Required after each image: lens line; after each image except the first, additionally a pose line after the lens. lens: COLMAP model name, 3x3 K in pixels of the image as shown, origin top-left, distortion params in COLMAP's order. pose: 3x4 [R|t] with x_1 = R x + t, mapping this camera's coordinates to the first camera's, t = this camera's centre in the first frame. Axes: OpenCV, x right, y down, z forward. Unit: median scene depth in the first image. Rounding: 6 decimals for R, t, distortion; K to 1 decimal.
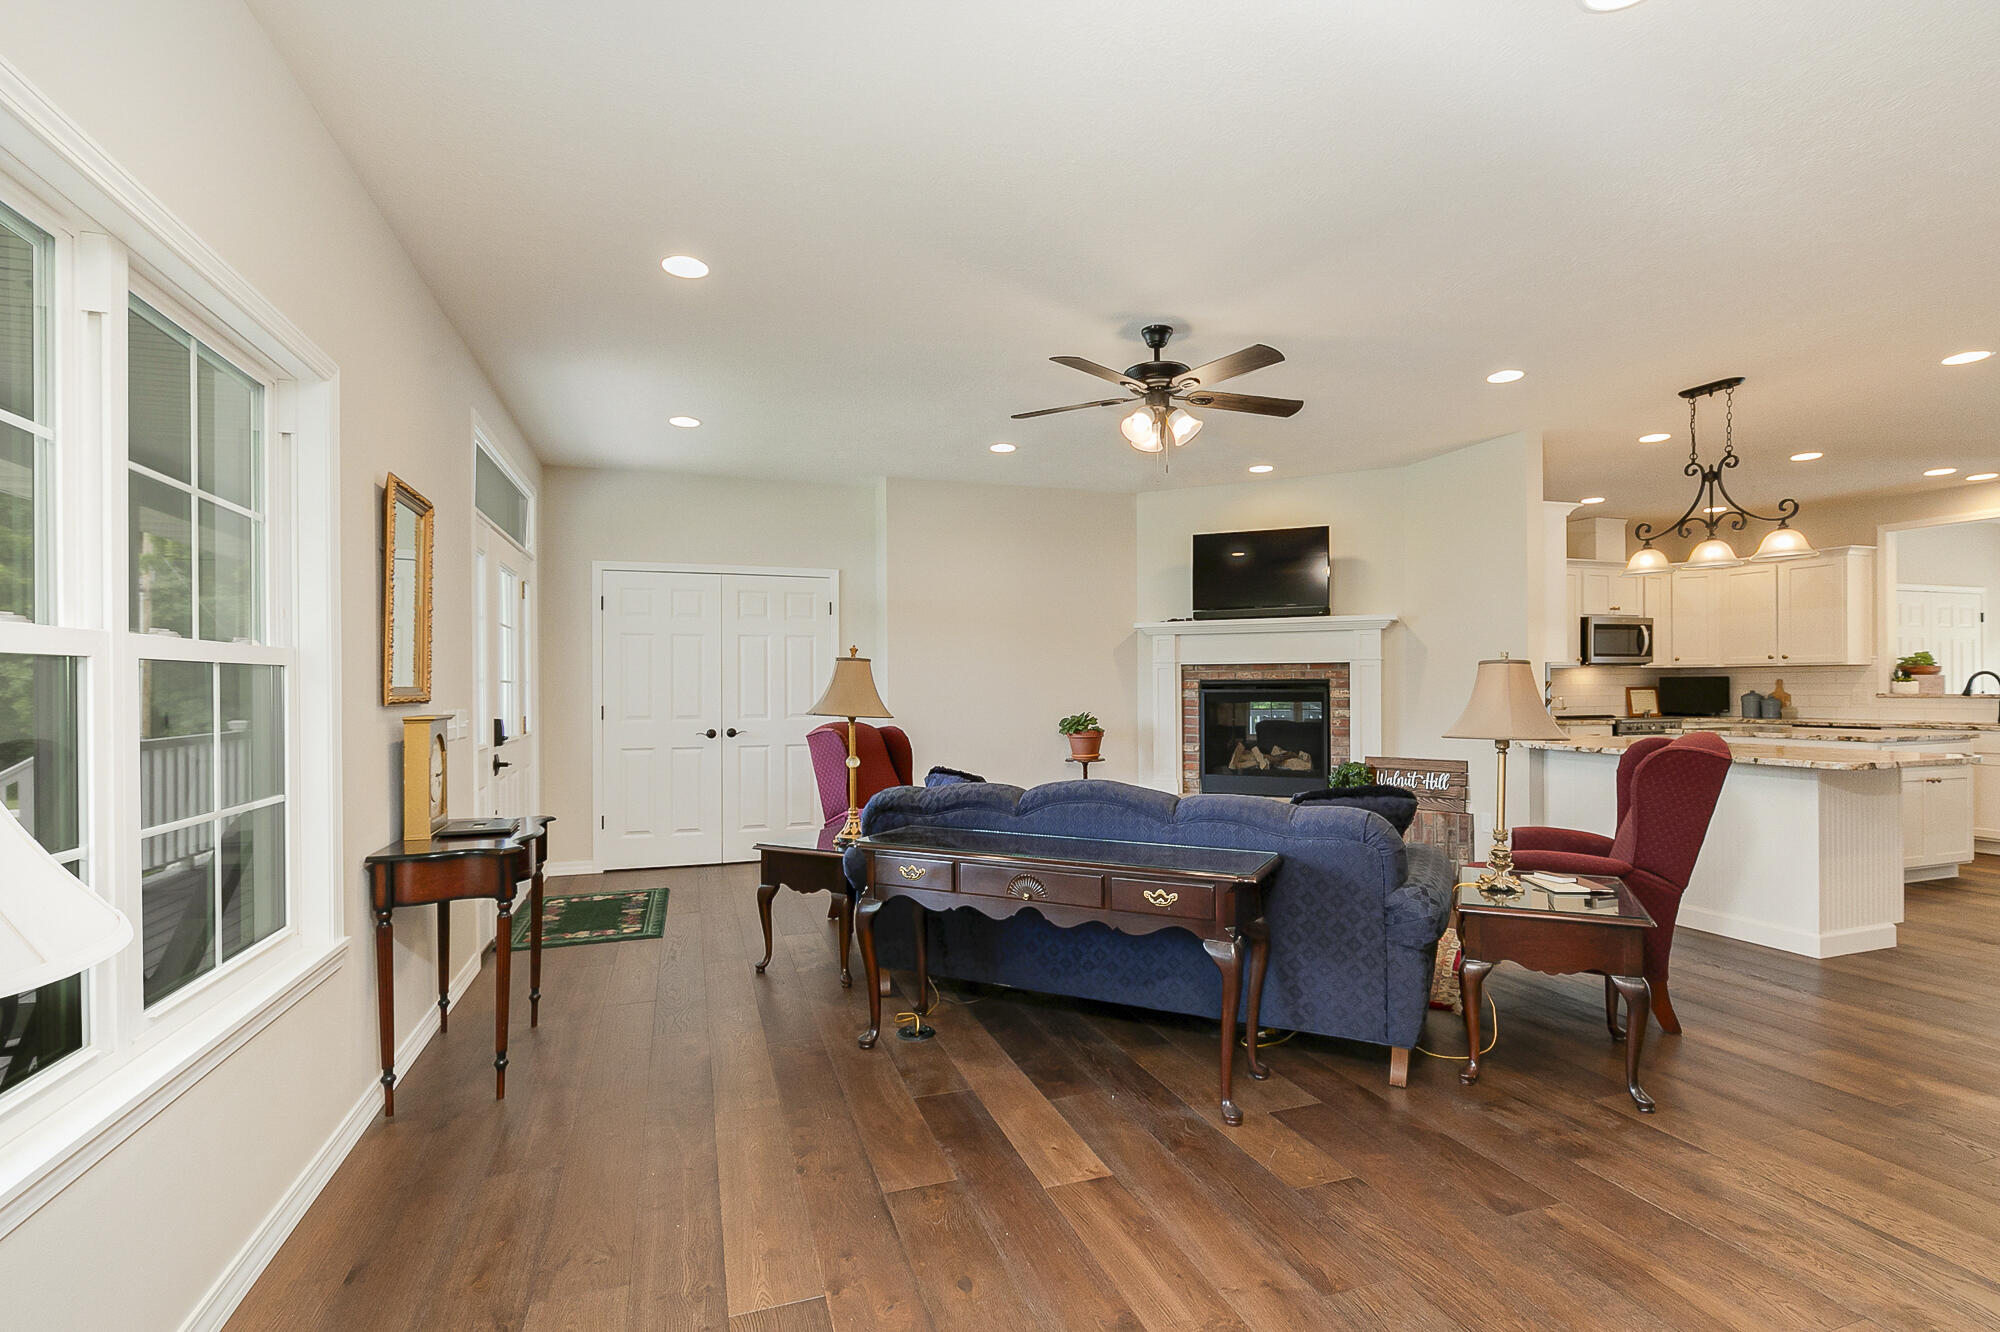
lens RADIAL K [[900.7, 0, 1002.1], [0, 900.7, 677.4], [0, 0, 1]] dist [-0.000485, -0.000163]
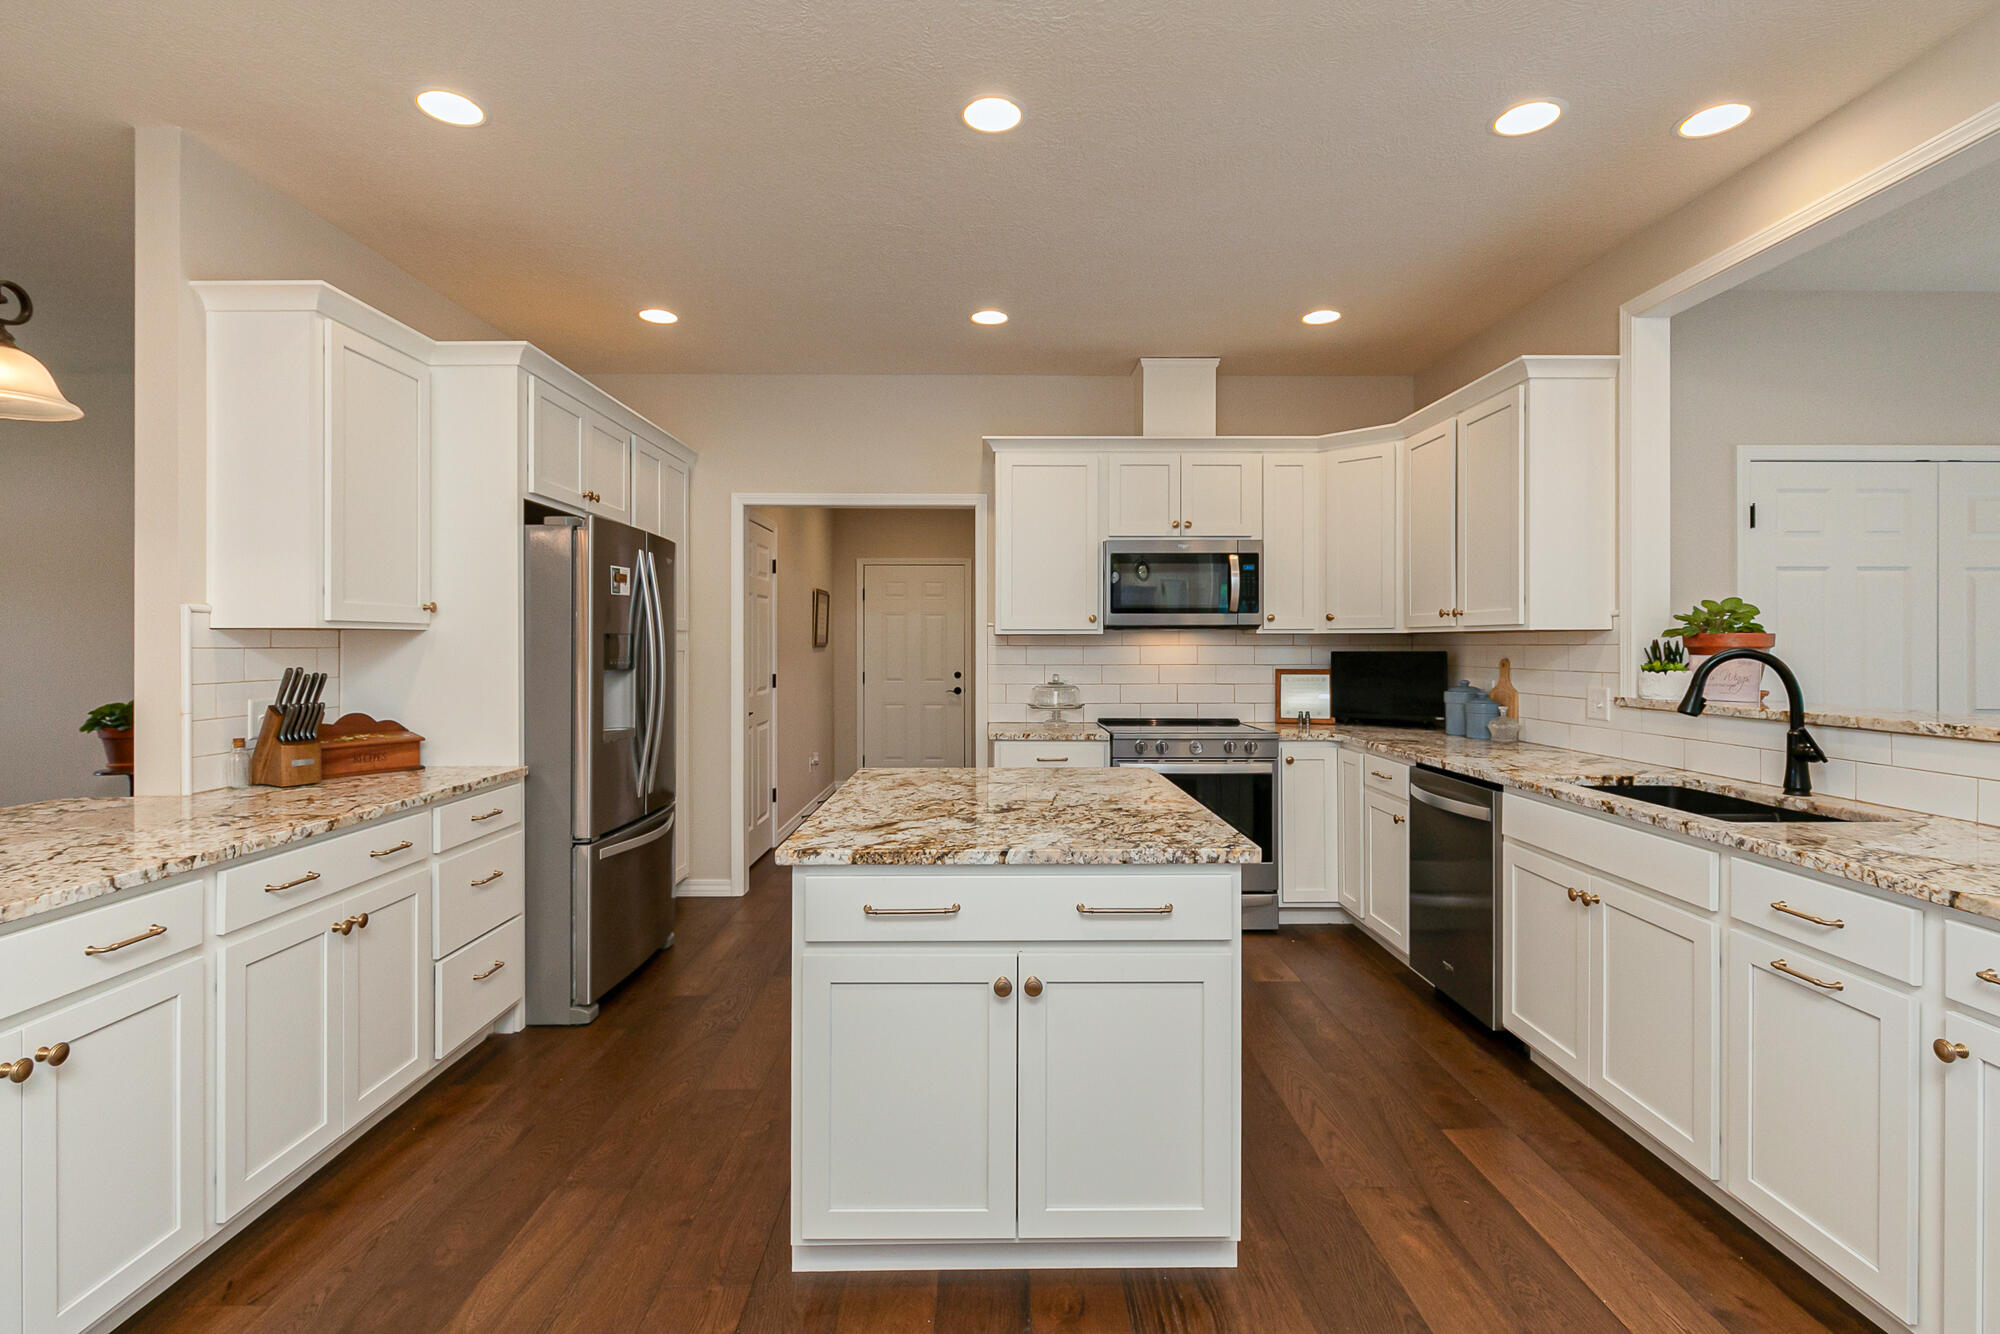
lens RADIAL K [[900.7, 0, 1002.1], [0, 900.7, 678.4], [0, 0, 1]] dist [-0.000485, -0.000163]
pose [[0.947986, 0.021505, -0.317584, 0.574344], [-0.005591, 0.998686, 0.050937, -0.008481], [0.318262, -0.046512, 0.946861, 0.340439]]
